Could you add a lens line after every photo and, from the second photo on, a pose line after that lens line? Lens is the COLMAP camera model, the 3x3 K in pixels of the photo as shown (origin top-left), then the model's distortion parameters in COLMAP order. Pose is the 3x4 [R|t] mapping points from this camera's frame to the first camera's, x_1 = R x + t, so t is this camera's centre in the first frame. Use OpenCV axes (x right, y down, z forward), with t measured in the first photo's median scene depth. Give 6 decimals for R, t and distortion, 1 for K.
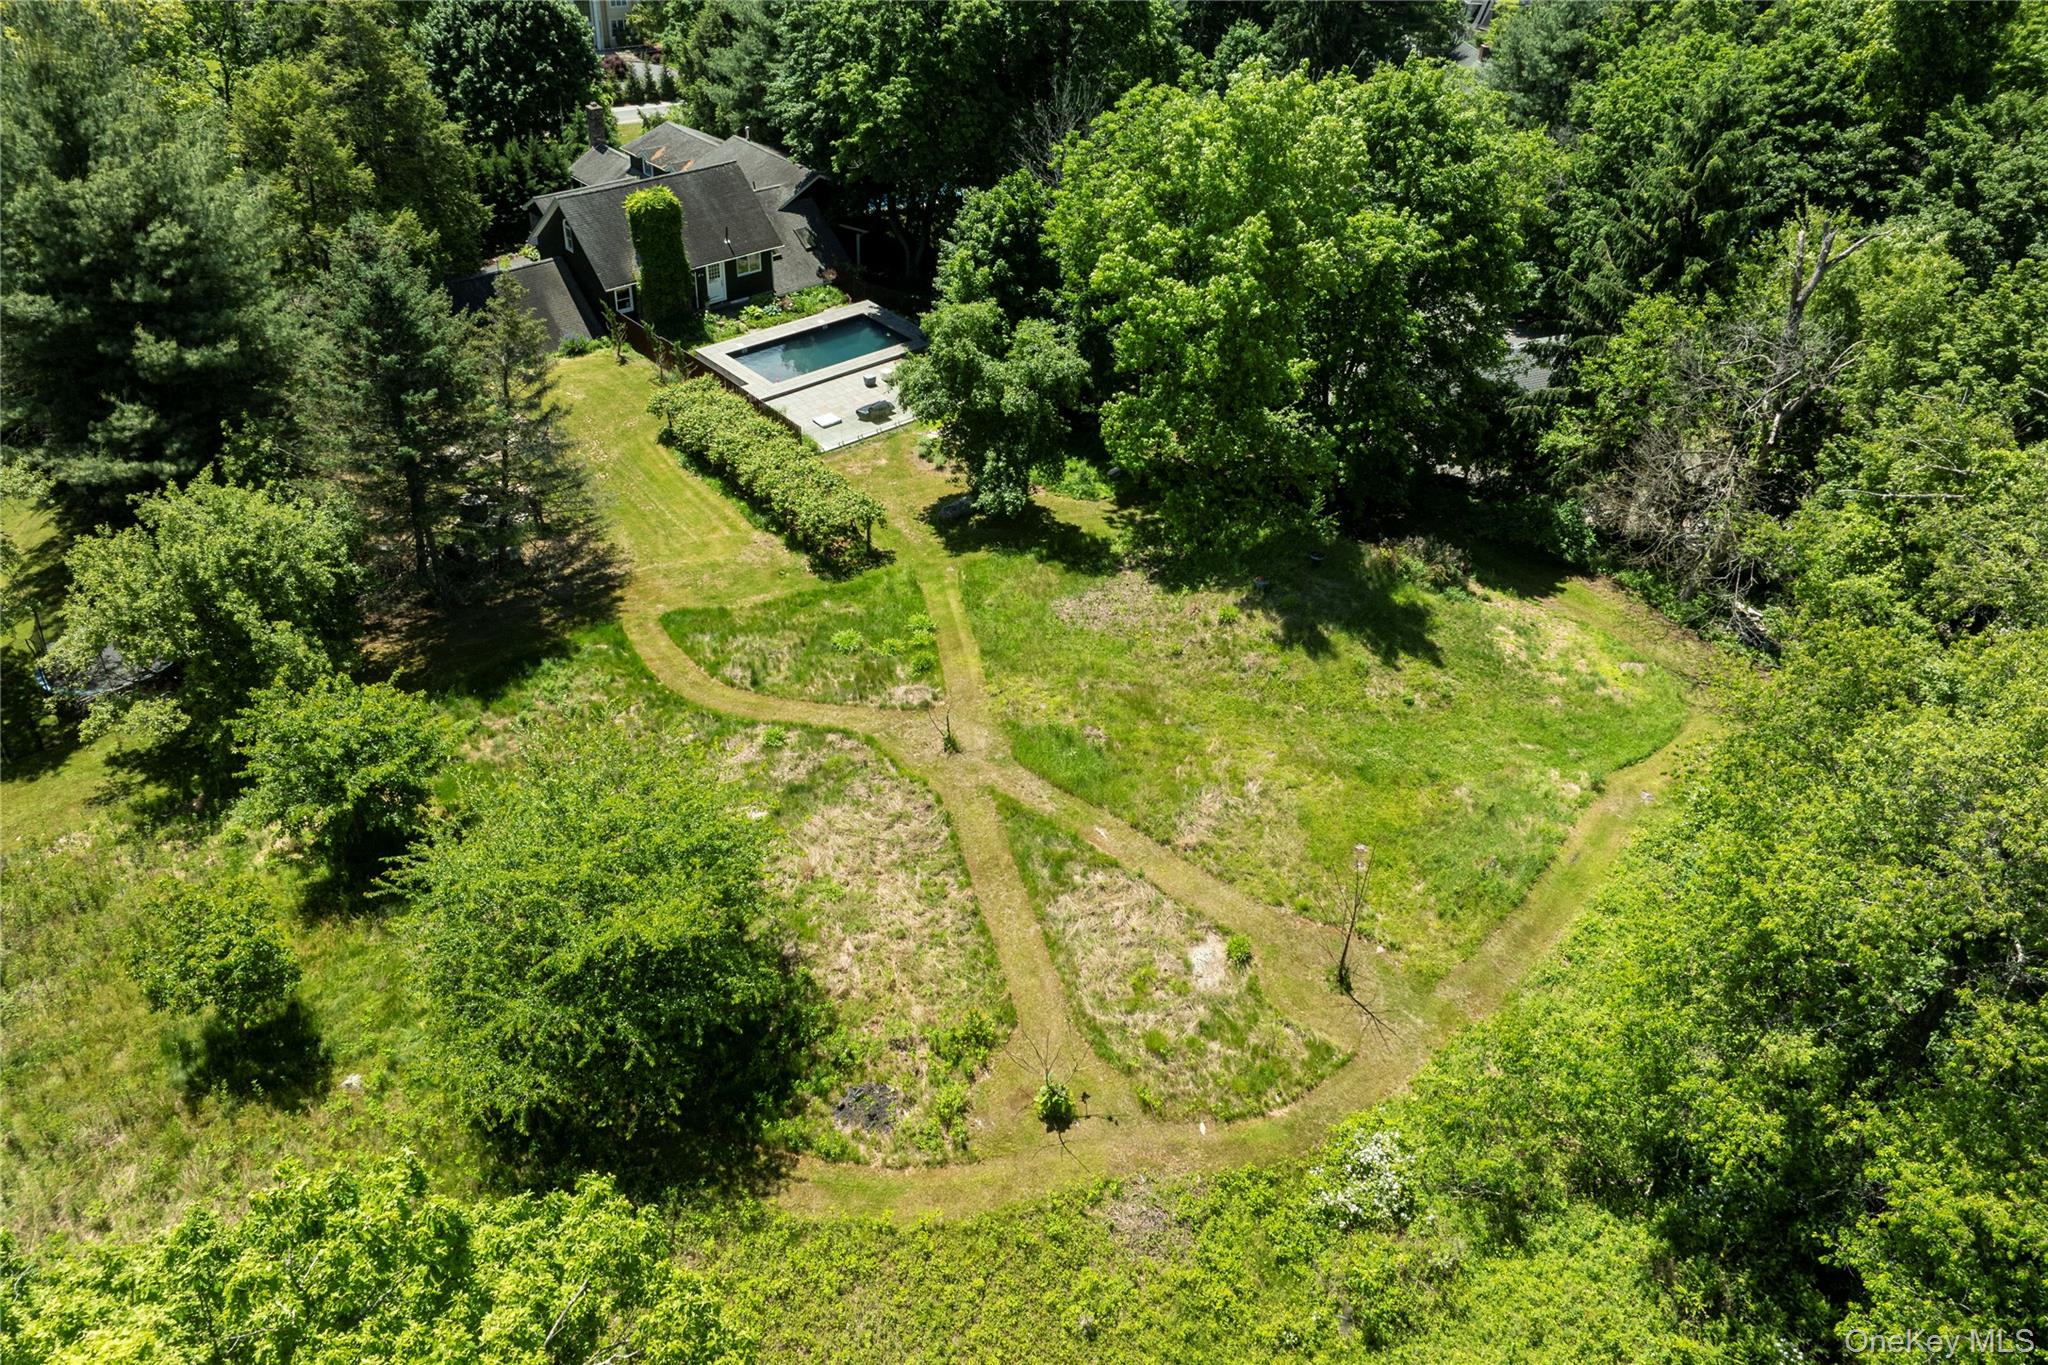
lens RADIAL K [[1418.7, 0, 1024.0], [0, 1418.7, 682.5], [0, 0, 1]] dist [-0.004637, -0.001127]
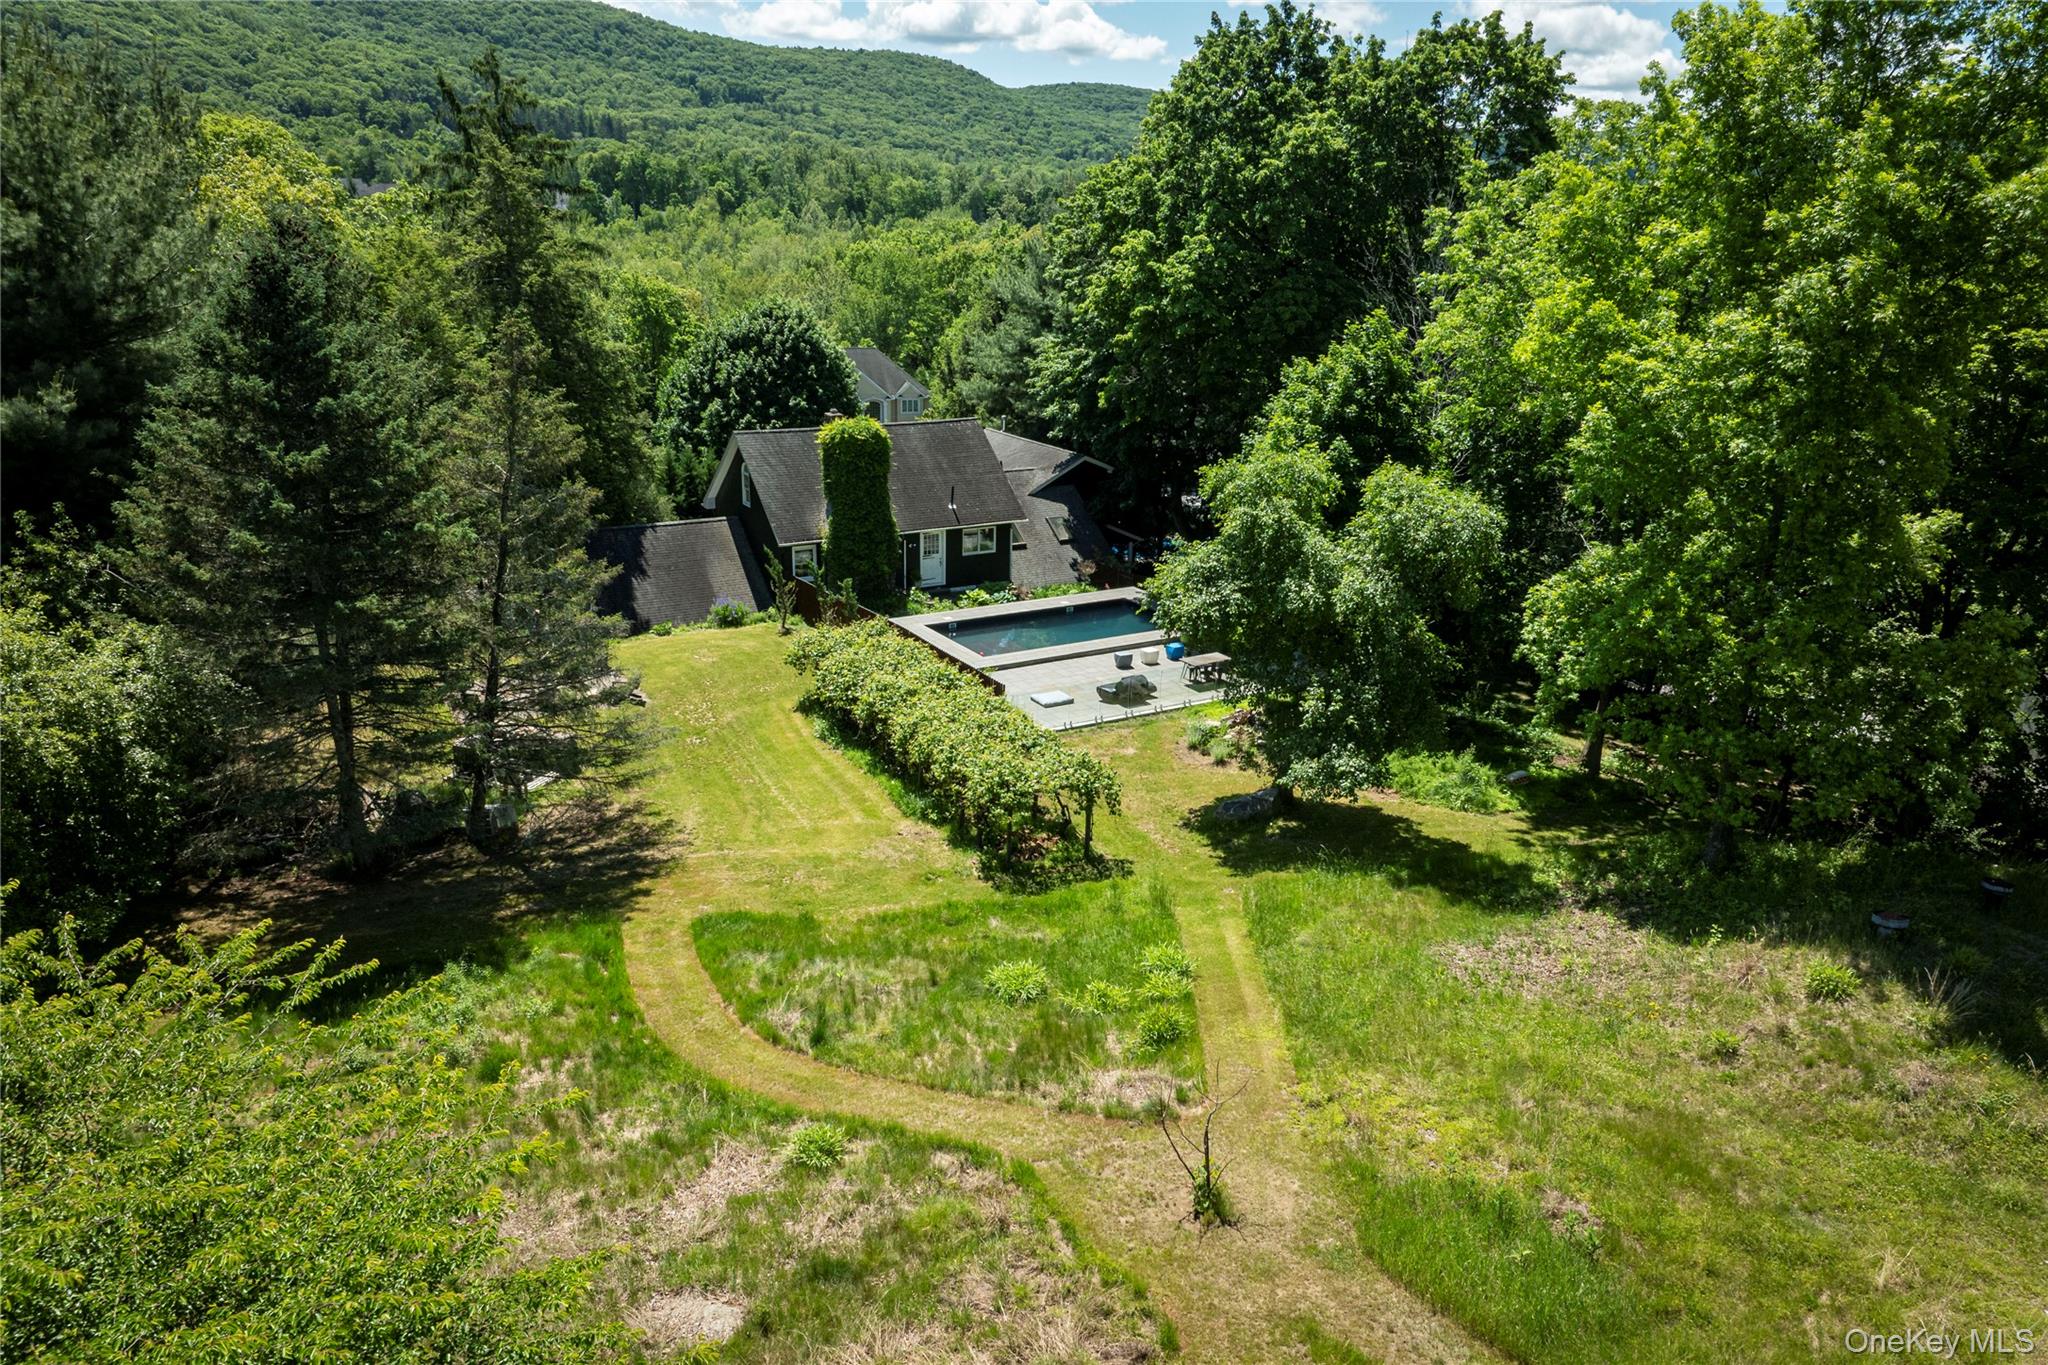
lens RADIAL K [[1653.9, 0, 978.4], [0, 1653.9, 686.1], [0, 0, 1]] dist [-0.002080, -0.119050]
pose [[0.977313, 0.043011, -0.207387, -0.017402], [-0.099499, 0.957627, -0.270280, 0.026250], [0.186975, 0.284782, 0.940181, 0.352740]]
